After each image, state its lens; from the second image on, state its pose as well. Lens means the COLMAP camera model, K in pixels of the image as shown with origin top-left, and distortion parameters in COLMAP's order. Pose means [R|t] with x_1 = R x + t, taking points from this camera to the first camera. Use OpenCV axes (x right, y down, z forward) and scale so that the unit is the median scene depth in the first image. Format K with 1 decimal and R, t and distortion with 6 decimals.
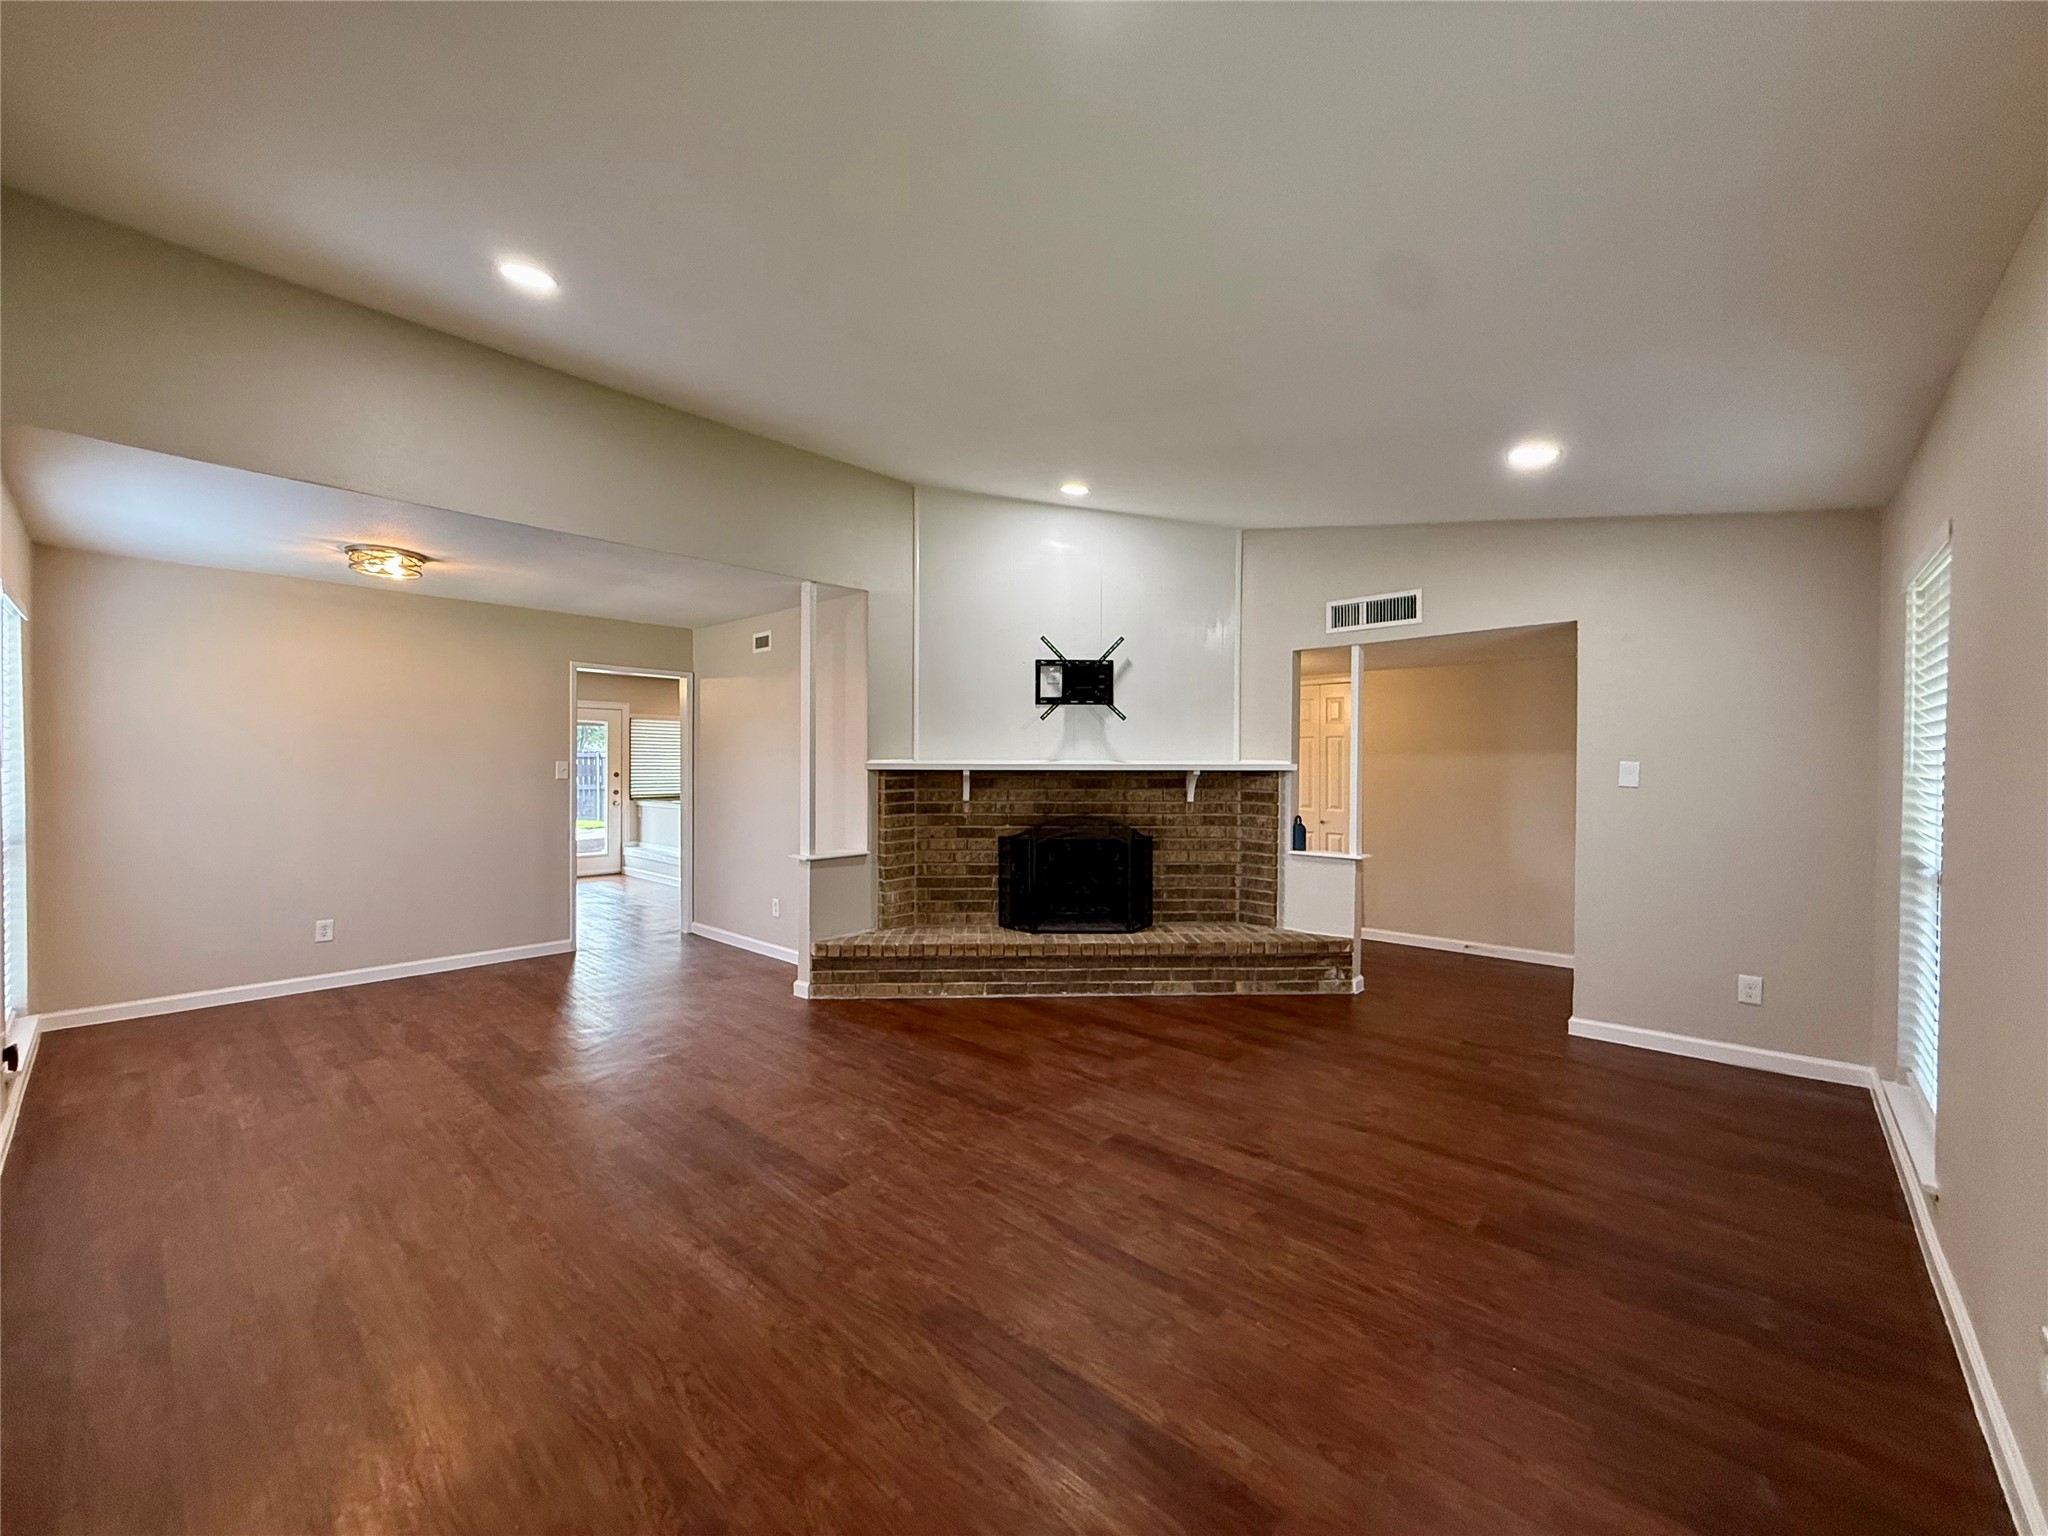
lens RADIAL K [[819.0, 0, 1026.7], [0, 819.0, 759.0], [0, 0, 1]] dist [0.000046, -0.000063]
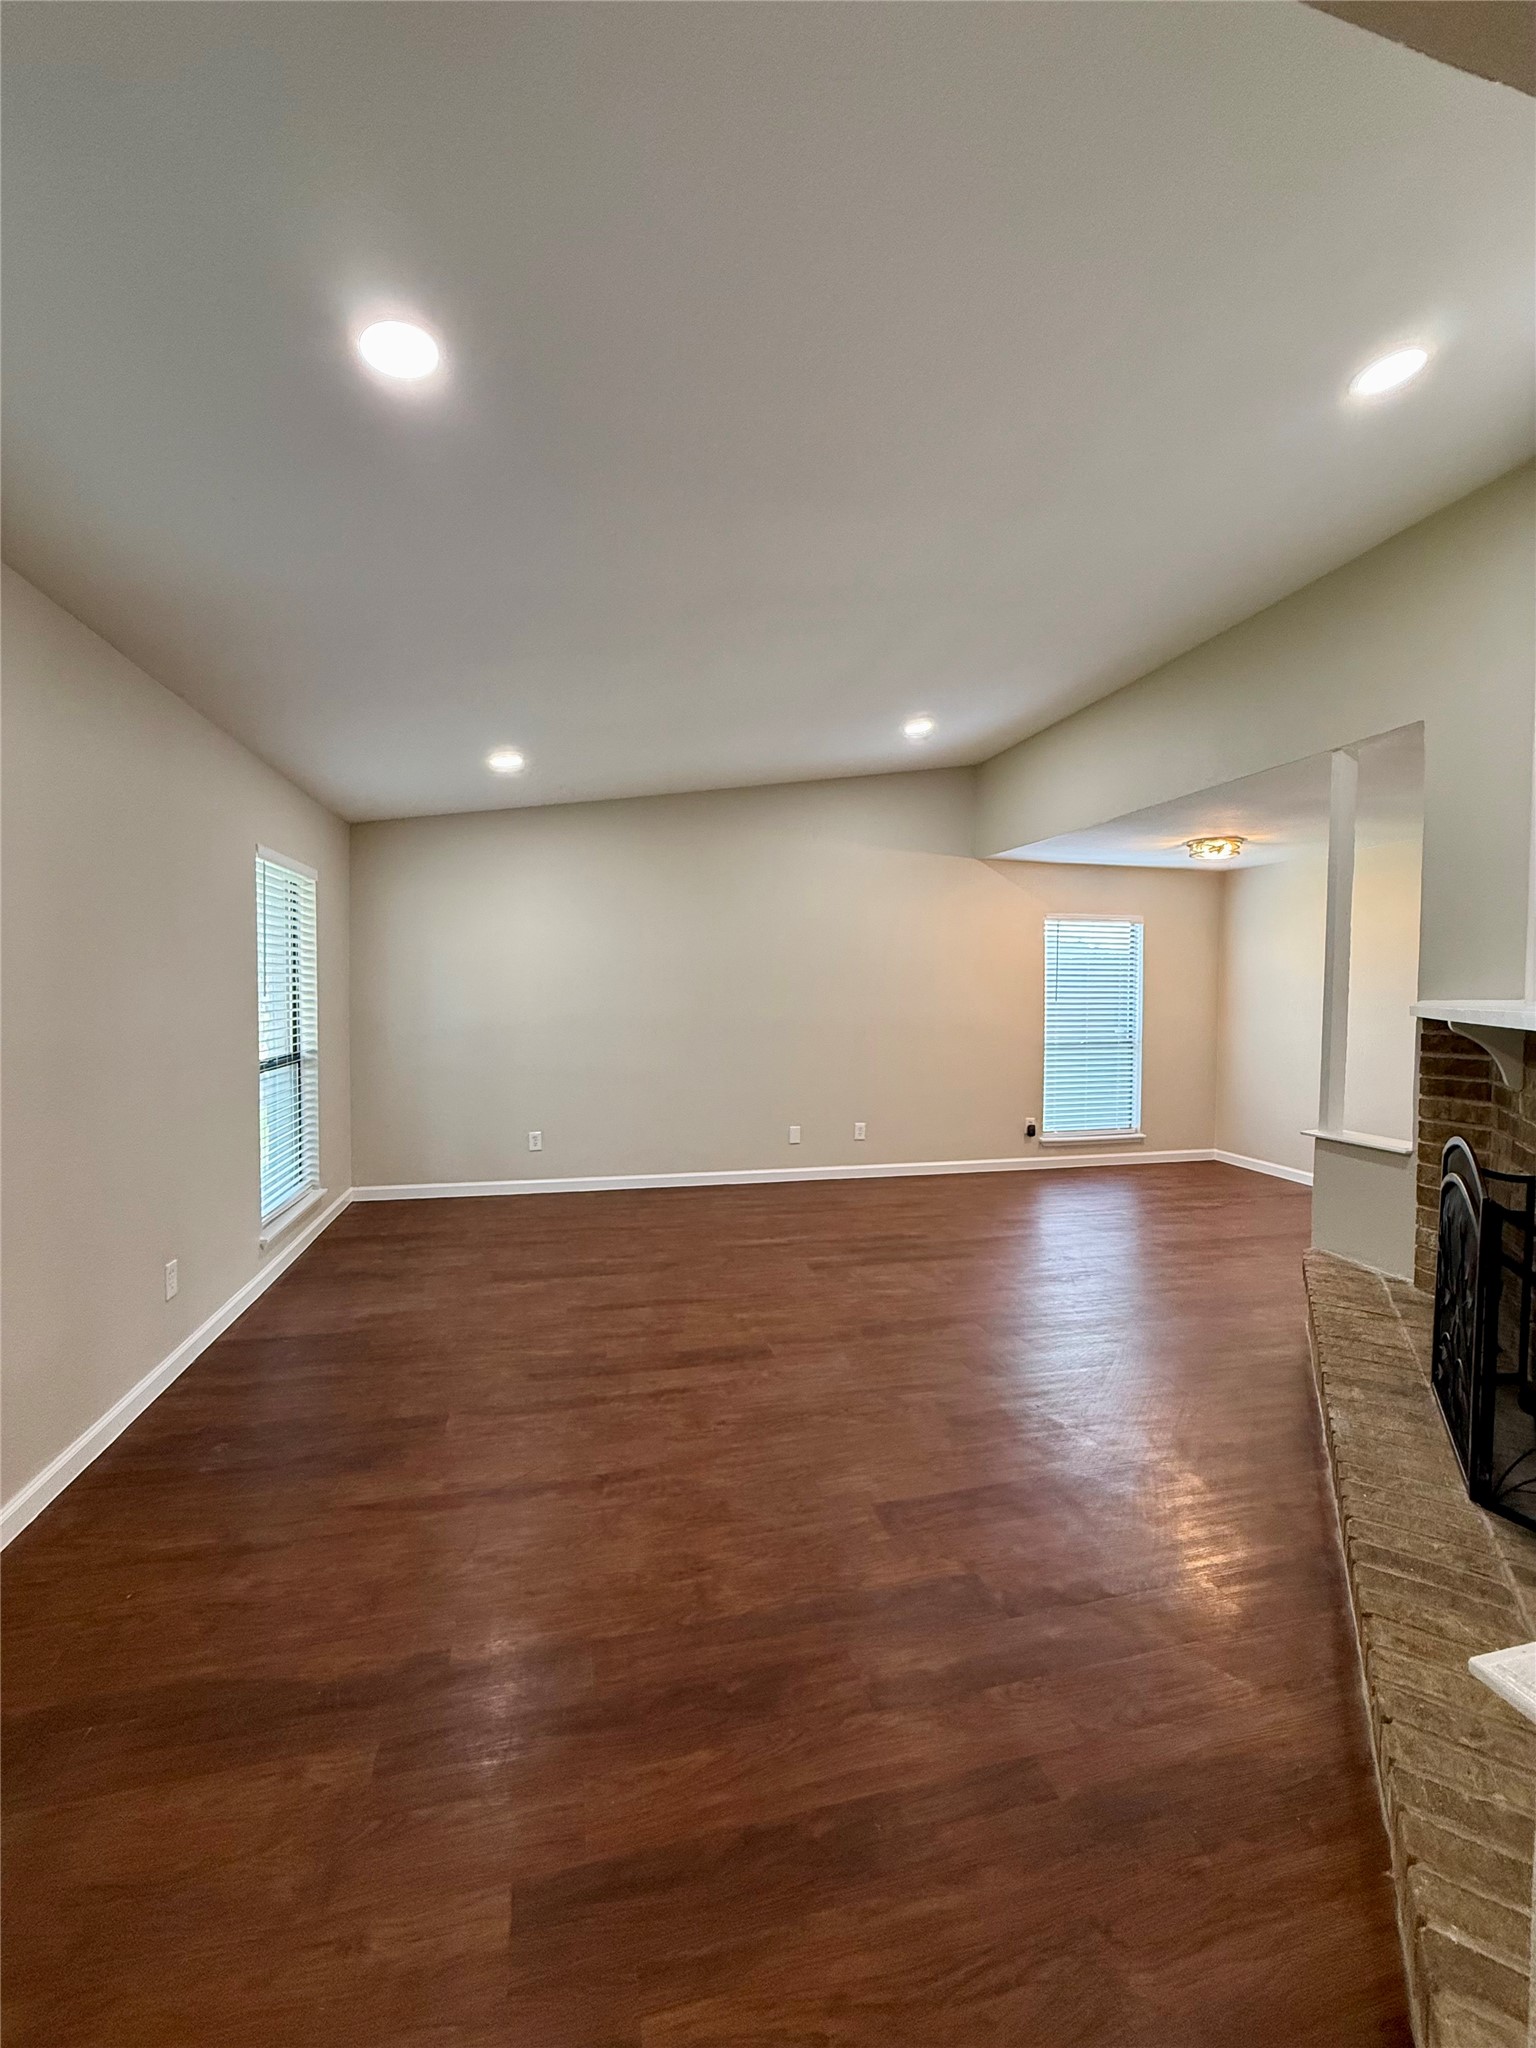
lens RADIAL K [[819.0, 0, 772.9], [0, 819.0, 1018.5], [0, 0, 1]] dist [0.000046, -0.000063]
pose [[-0.559523, 0.019265, -0.828591, 0.494987], [-0.010631, 0.999481, 0.030417, 0.000773], [0.828747, 0.025828, -0.559028, 0.808706]]
